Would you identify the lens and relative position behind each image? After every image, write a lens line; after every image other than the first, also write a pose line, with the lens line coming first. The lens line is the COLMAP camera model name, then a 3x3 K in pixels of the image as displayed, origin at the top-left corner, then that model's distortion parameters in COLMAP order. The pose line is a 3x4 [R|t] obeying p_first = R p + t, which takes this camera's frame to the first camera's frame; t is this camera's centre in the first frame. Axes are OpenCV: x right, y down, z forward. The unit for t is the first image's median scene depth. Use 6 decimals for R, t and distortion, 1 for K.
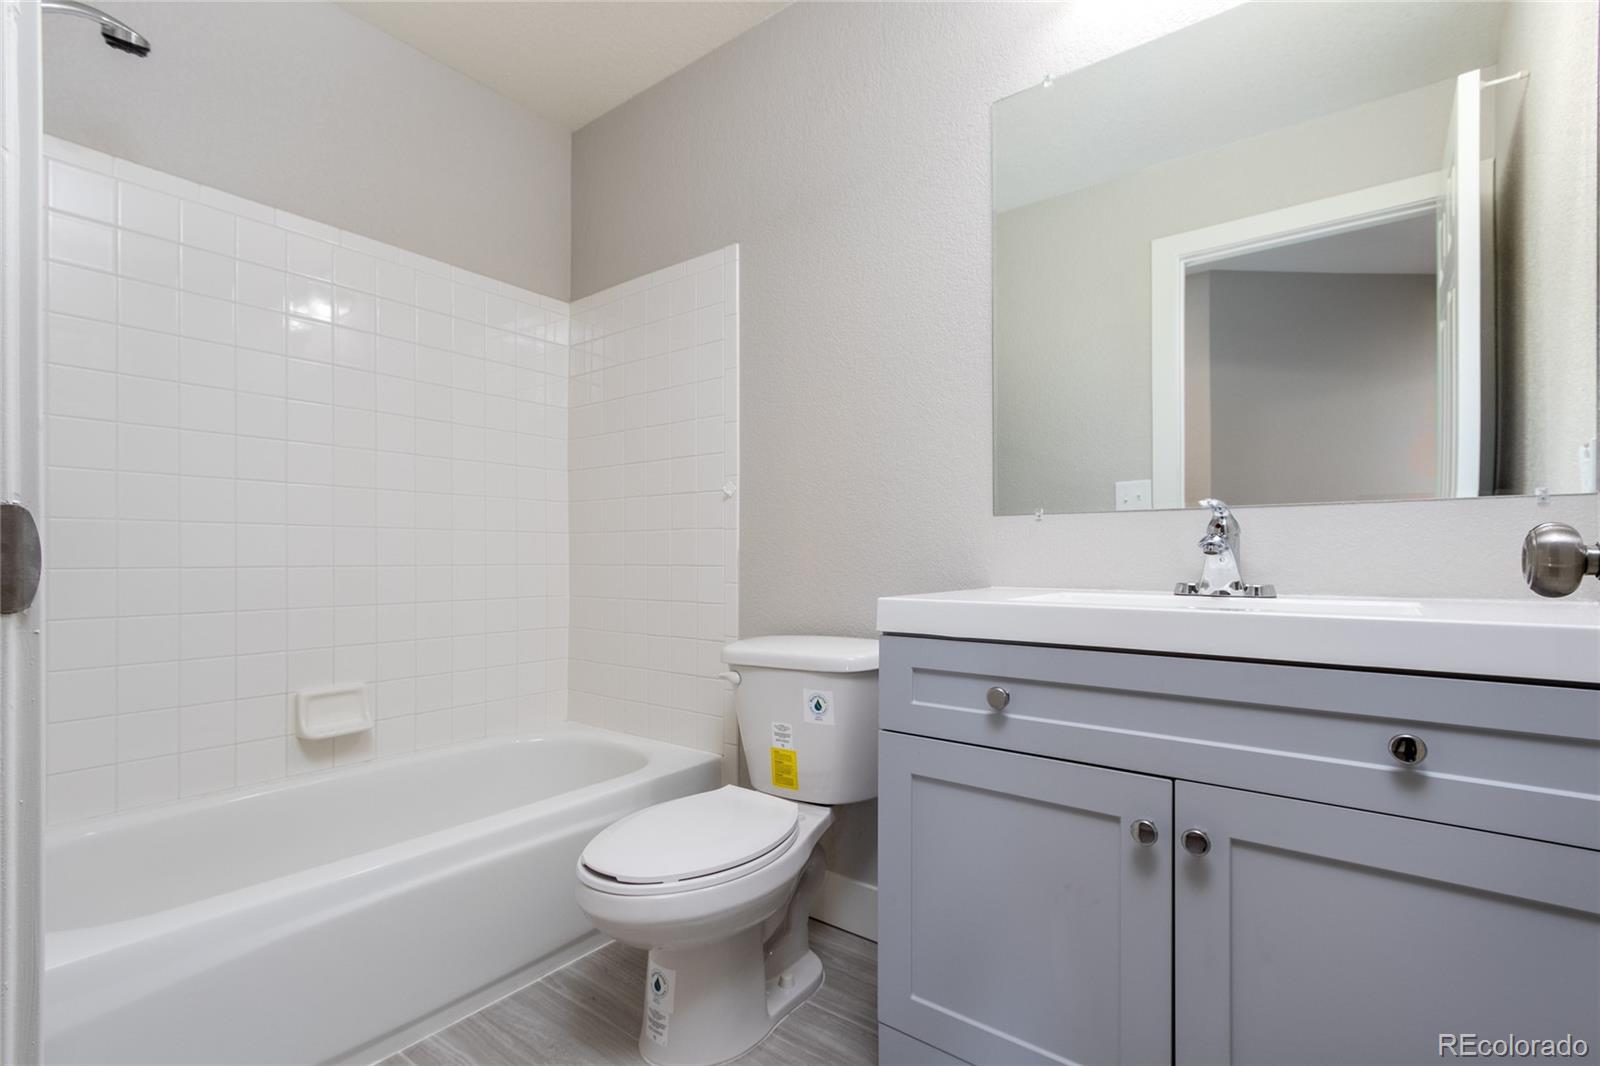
lens RADIAL K [[736.7, 0, 801.9], [0, 736.7, 552.6], [0, 0, 1]] dist [0.002877, 0.000606]
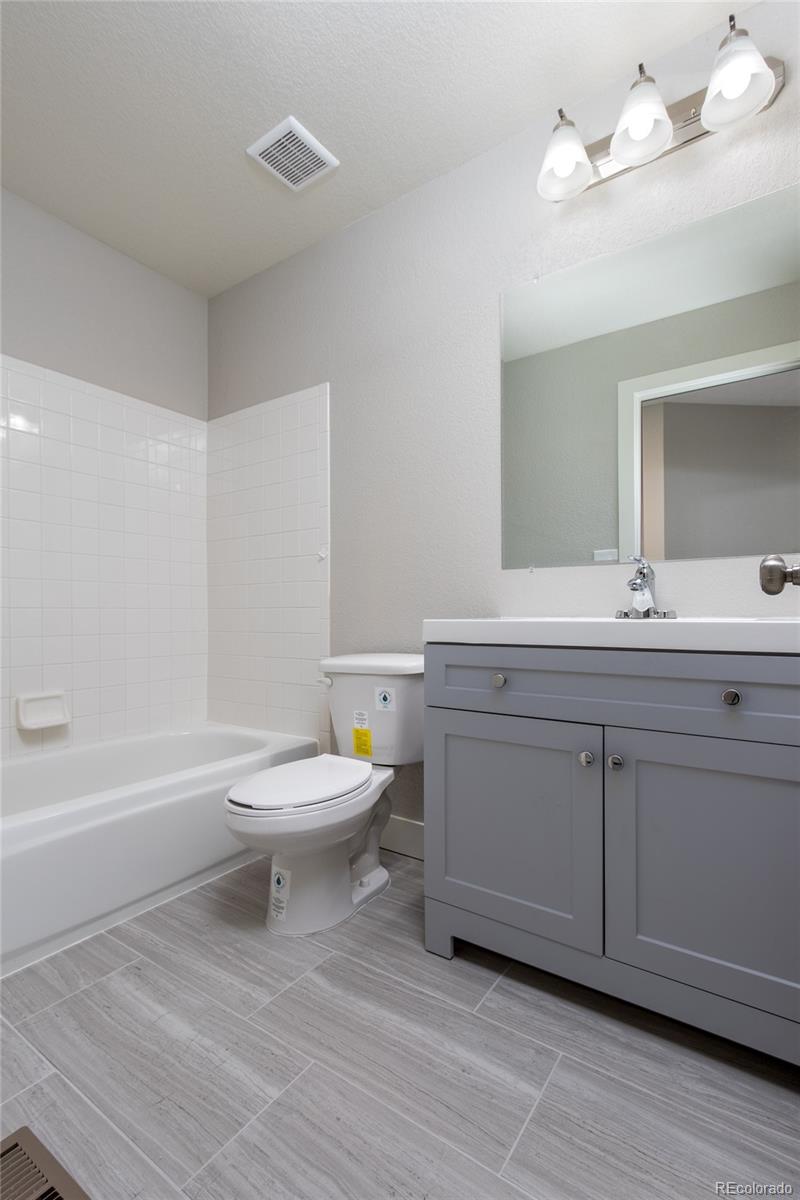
lens RADIAL K [[552.4, 0, 397.7], [0, 552.4, 613.5], [0, 0, 1]] dist [-0.001425, 0.000430]
pose [[0.999091, -0.003815, 0.042457, 0.000690], [0.003379, 0.999941, 0.010317, 0.026020], [-0.042494, -0.010165, 0.999045, -0.105374]]
